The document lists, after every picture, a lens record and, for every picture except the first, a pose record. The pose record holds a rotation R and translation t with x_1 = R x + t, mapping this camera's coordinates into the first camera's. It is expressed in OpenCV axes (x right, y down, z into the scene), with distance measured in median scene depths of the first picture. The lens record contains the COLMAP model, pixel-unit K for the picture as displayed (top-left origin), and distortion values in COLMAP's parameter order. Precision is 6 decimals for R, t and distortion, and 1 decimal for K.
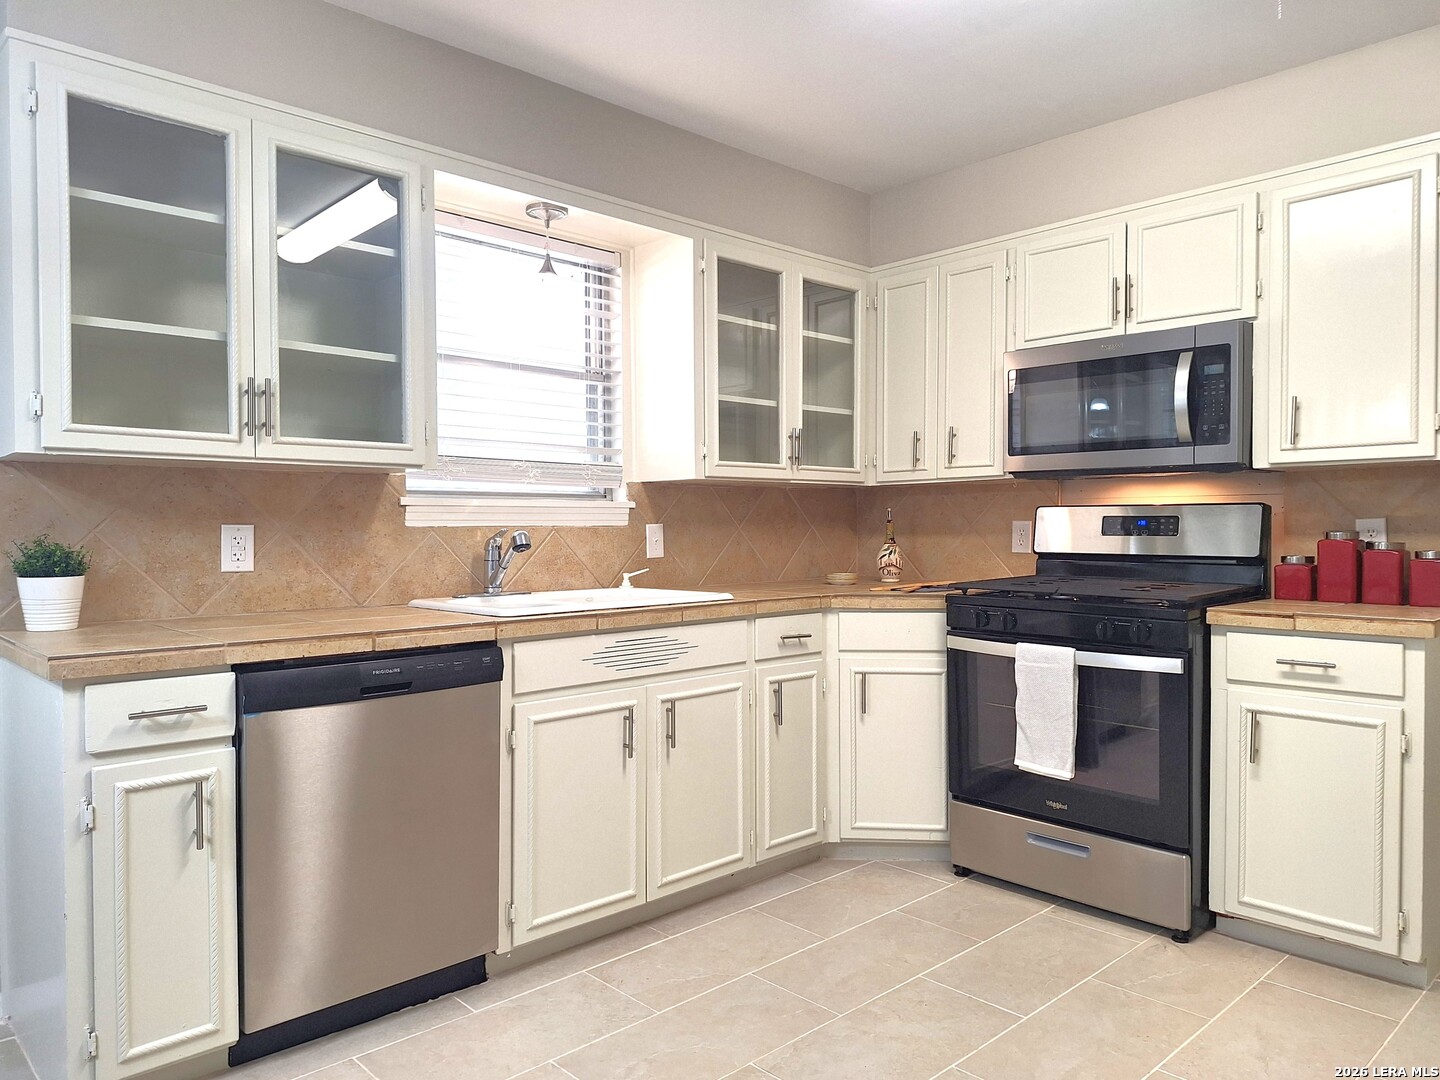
lens RADIAL K [[1023.2, 0, 757.2], [0, 1023.2, 535.3], [0, 0, 1]] dist [0.071894, -0.059125]
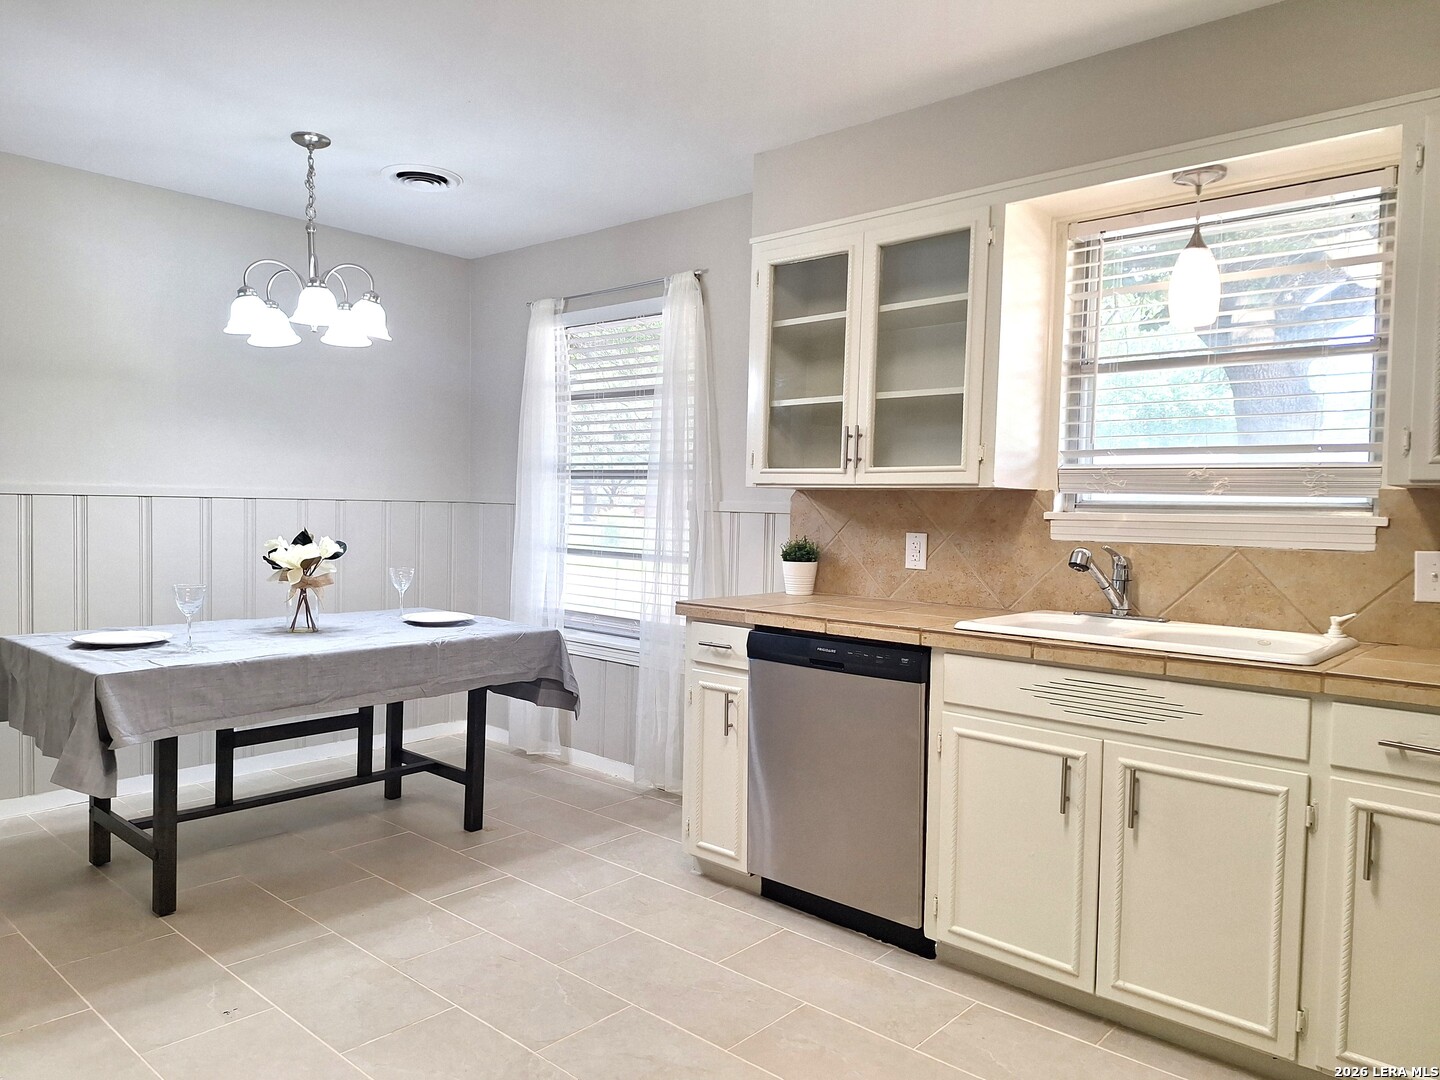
lens RADIAL K [[1023.2, 0, 719.0], [0, 1023.2, 547.0], [0, 0, 1]] dist [0.071894, -0.059125]
pose [[0.032194, 0.043885, -0.998518, 0.736557], [-0.029417, 0.998644, 0.042942, -0.038518], [0.999049, 0.027991, 0.033441, 0.672016]]
